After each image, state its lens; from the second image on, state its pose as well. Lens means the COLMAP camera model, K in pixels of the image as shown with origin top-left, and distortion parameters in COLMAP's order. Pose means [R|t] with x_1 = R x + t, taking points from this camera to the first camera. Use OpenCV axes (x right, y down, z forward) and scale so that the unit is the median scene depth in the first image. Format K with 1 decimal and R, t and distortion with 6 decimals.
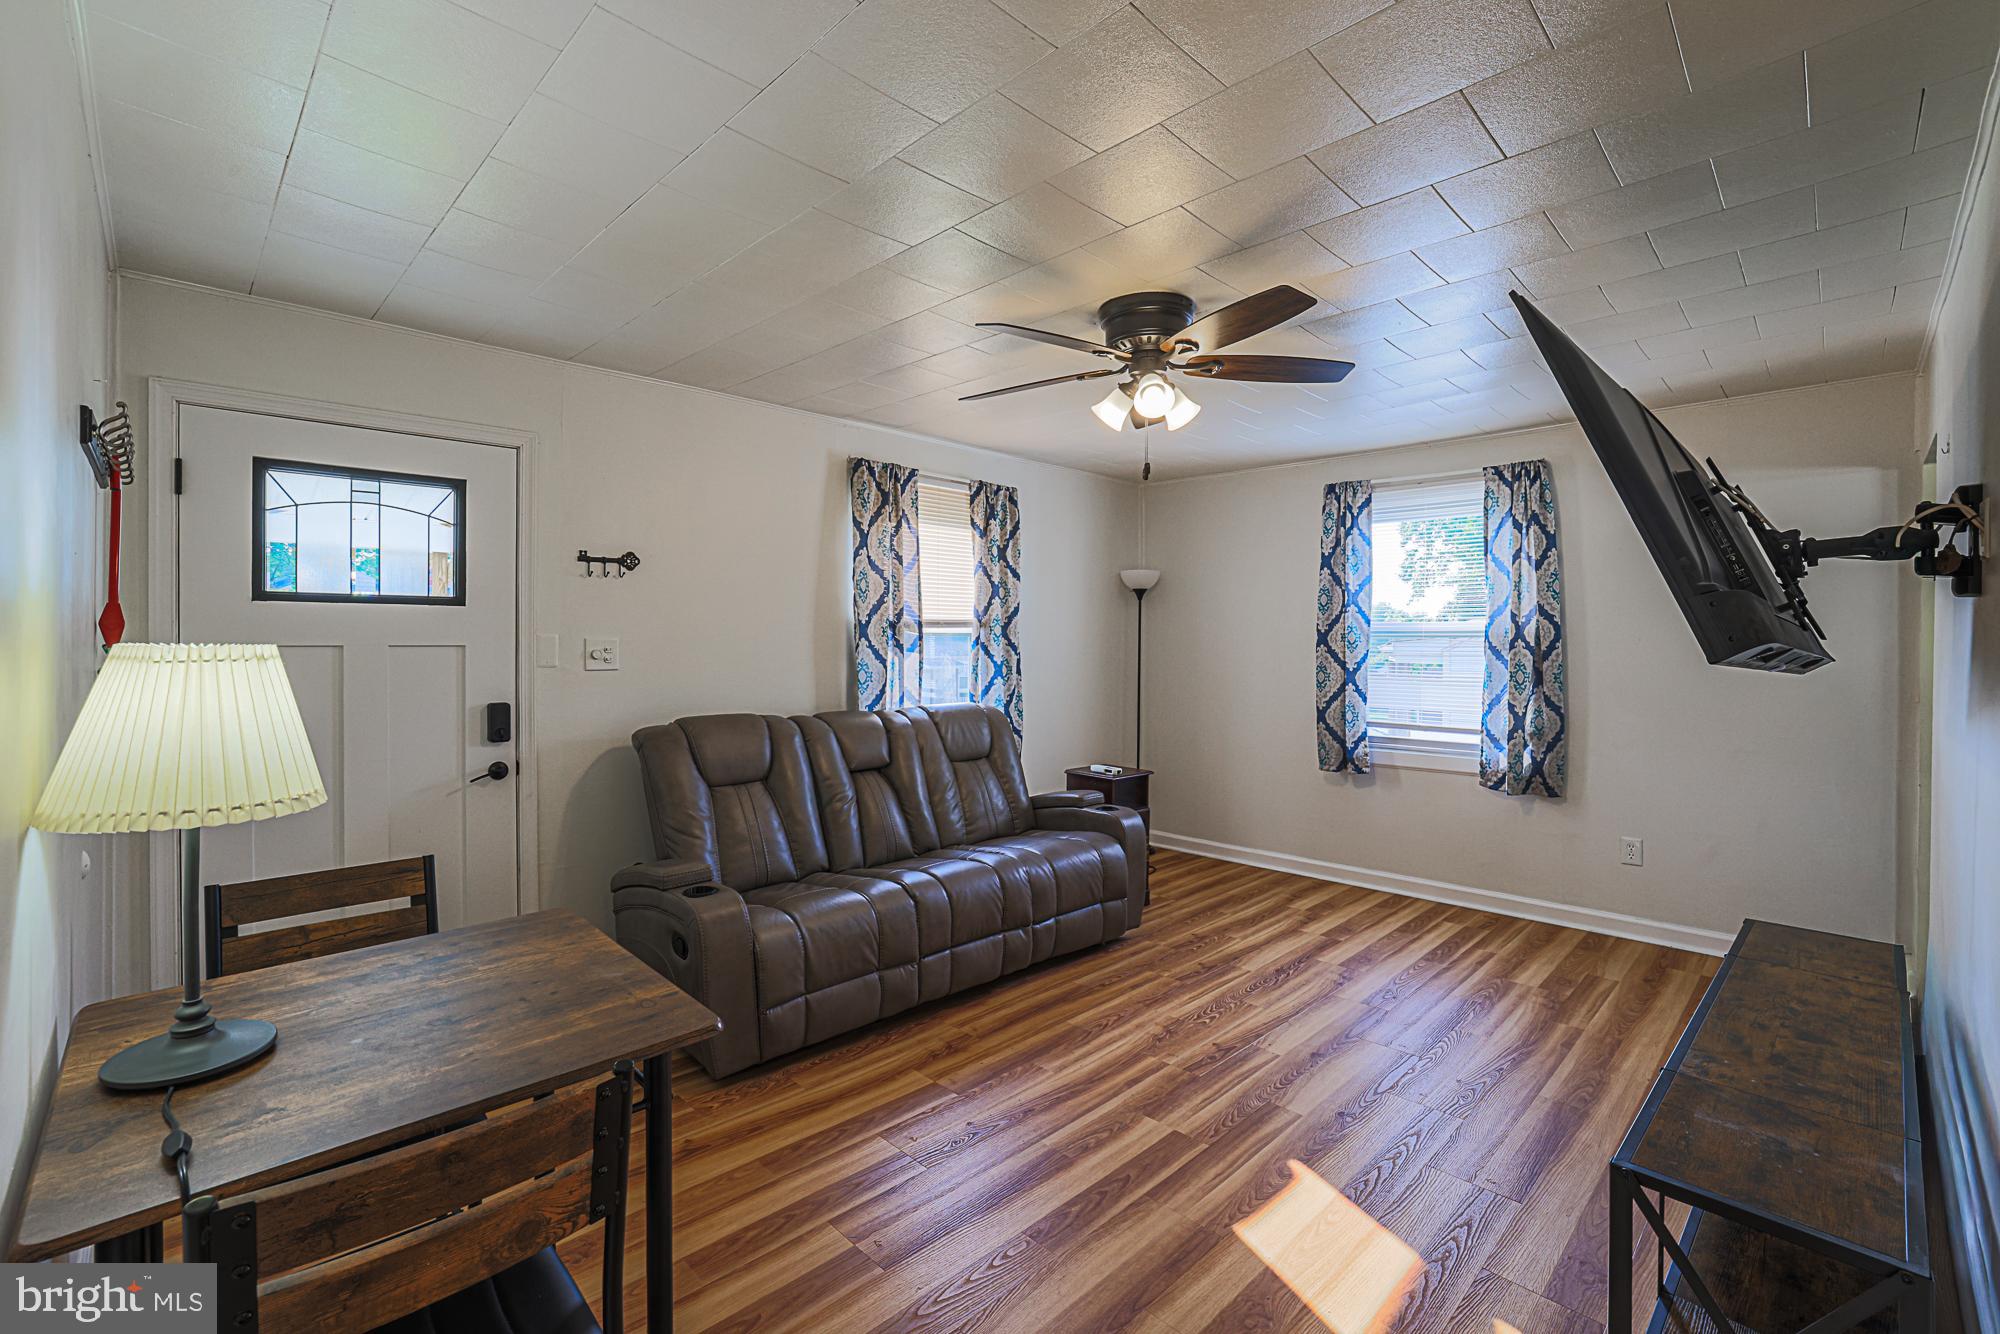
lens RADIAL K [[858.2, 0, 1000.4], [0, 858.2, 645.7], [0, 0, 1]] dist [-0.039089, 0.000234]
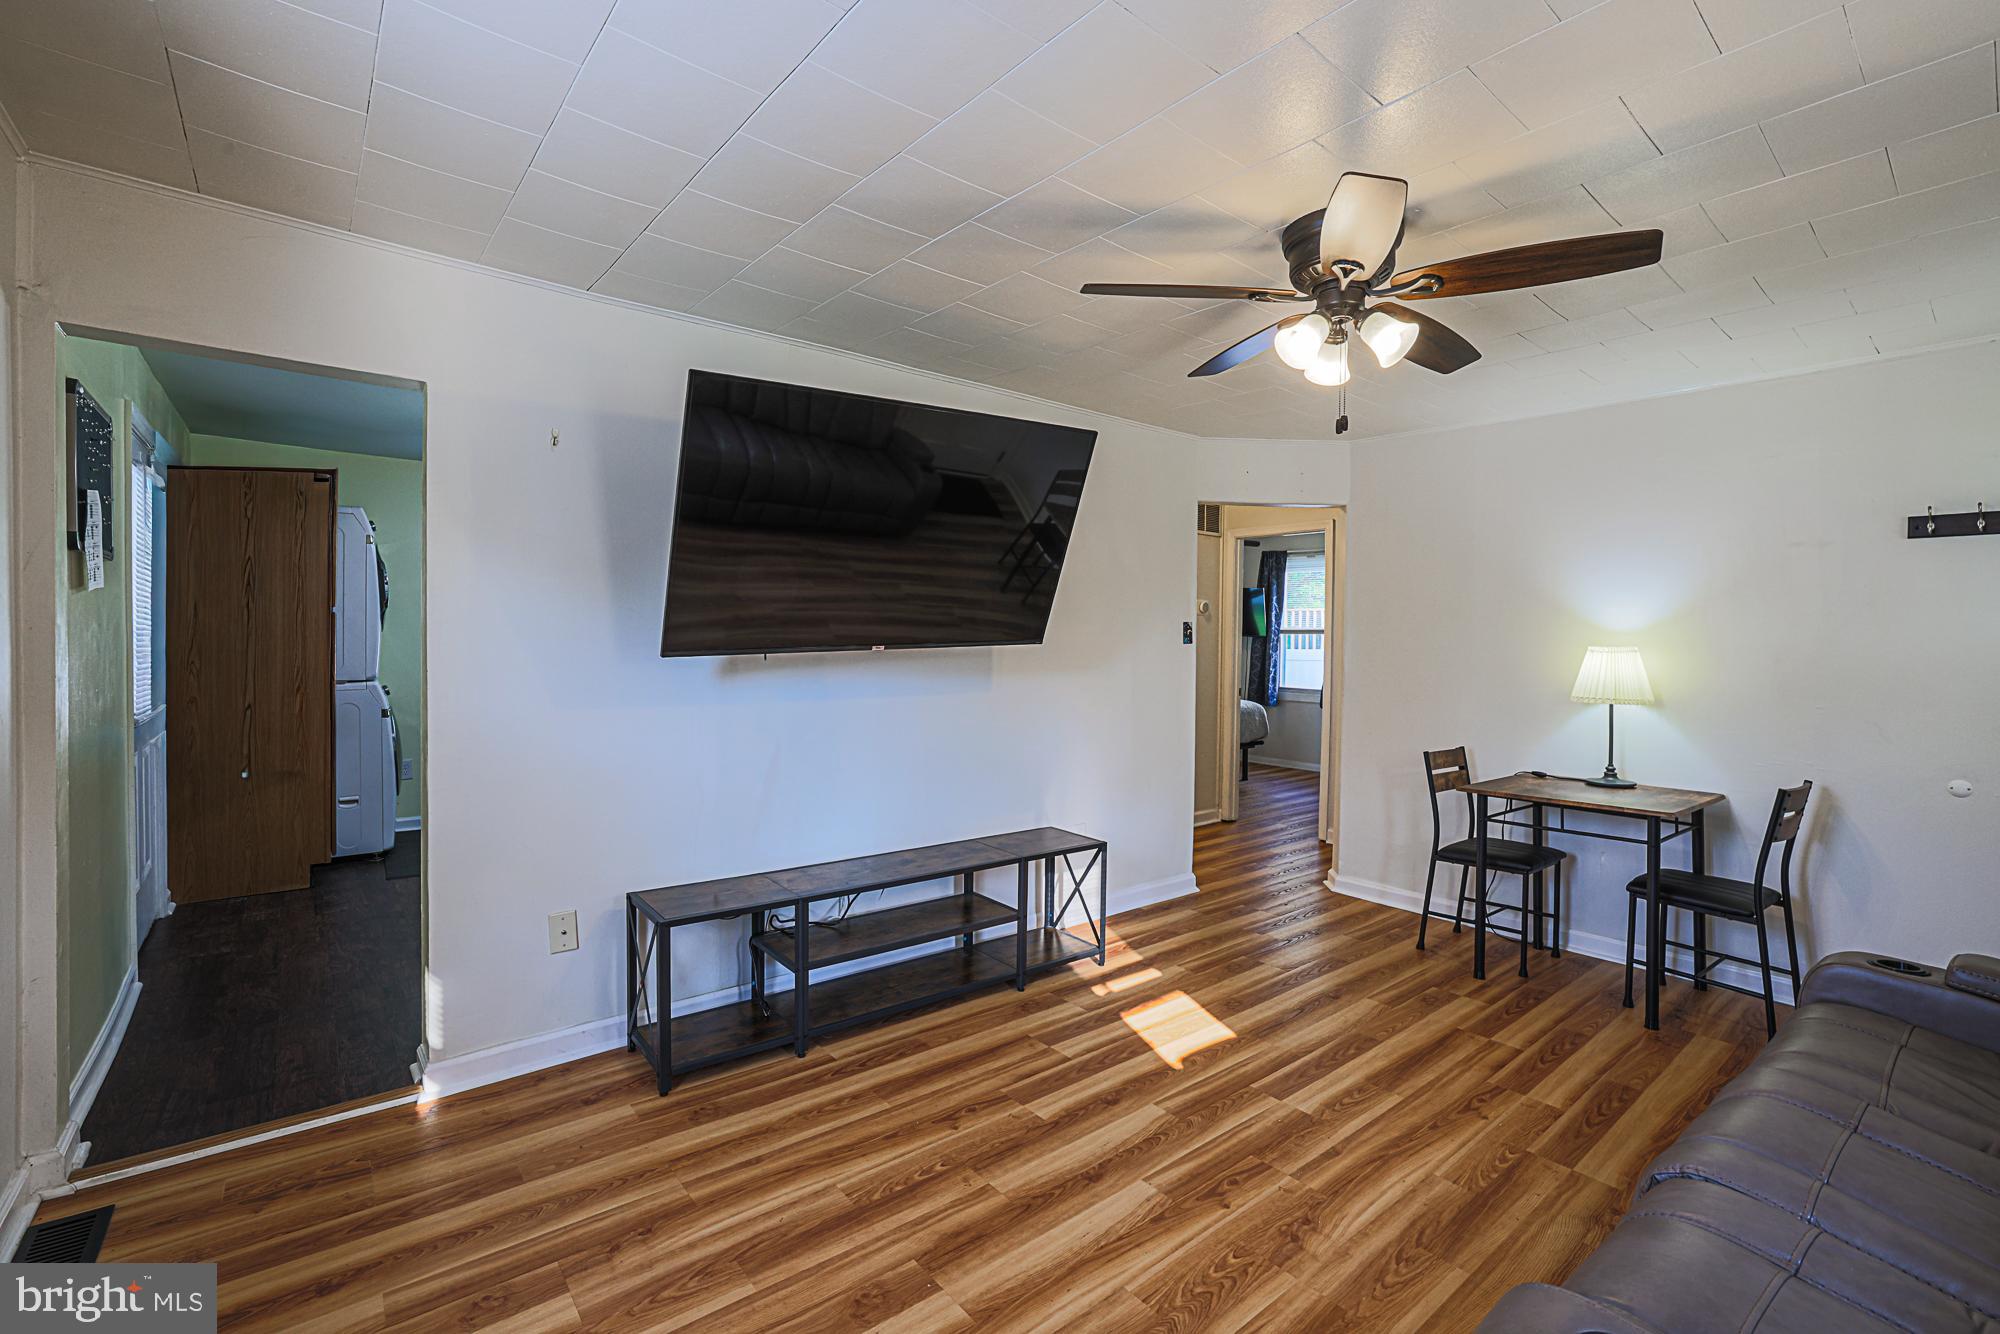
lens RADIAL K [[858.2, 0, 1000.4], [0, 858.2, 645.7], [0, 0, 1]] dist [-0.039089, 0.000234]
pose [[-0.995140, -0.014623, 0.097374, 0.362851], [-0.013939, 0.999873, 0.007696, -0.002270], [-0.097474, 0.006302, -0.995218, 1.642516]]
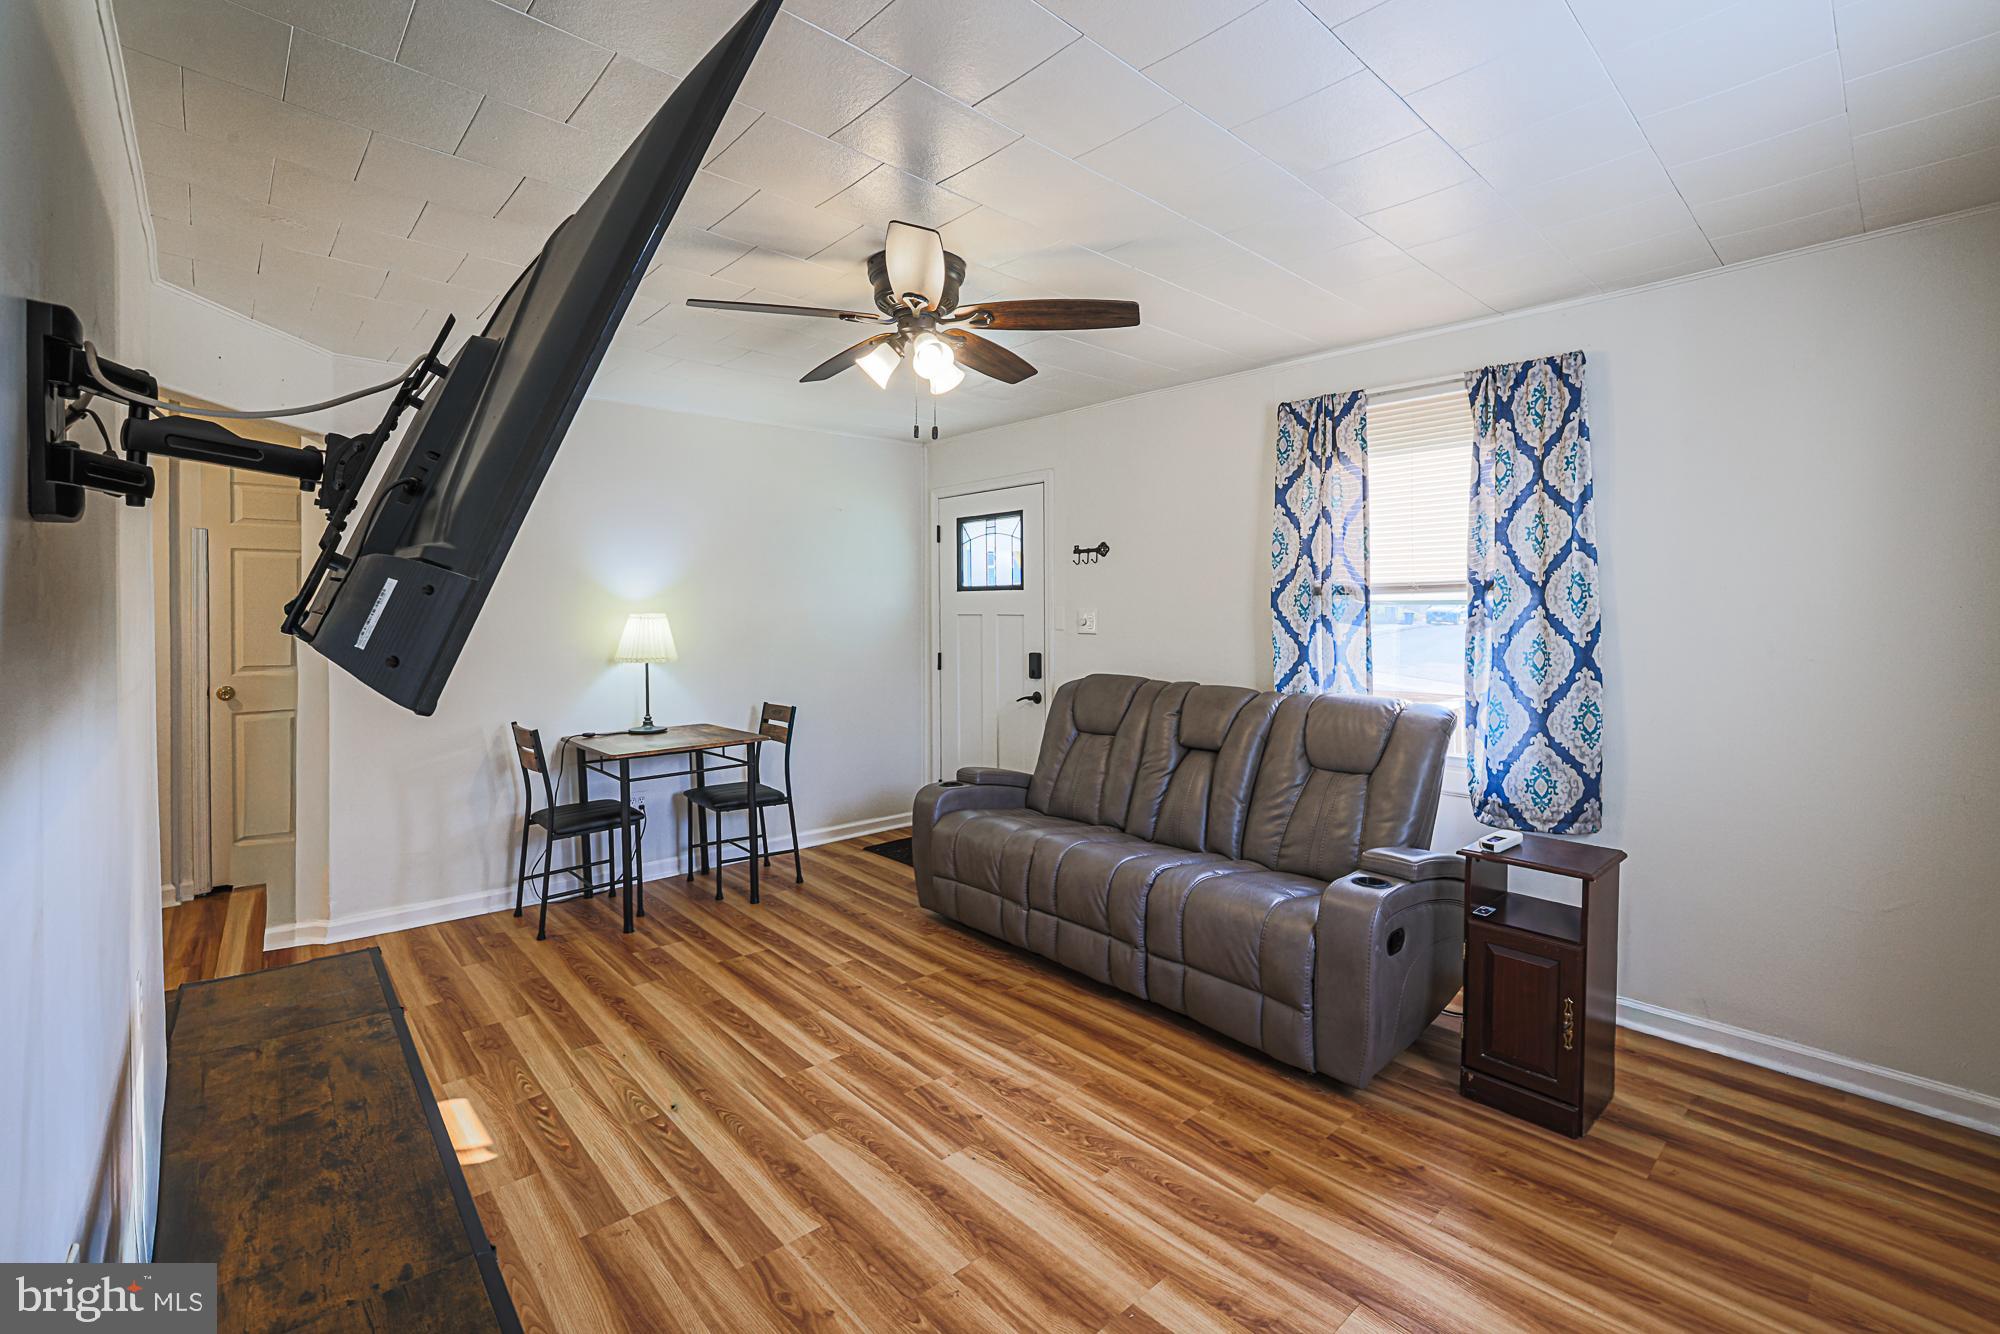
lens RADIAL K [[889.2, 0, 947.6], [0, 889.2, 614.5], [0, 0, 1]] dist [-0.022340, 0.000313]
pose [[-0.070398, 0.006926, -0.997495, 1.041608], [0.000464, 0.999976, 0.006911, -0.012319], [0.997519, 0.000024, -0.070400, 0.985091]]
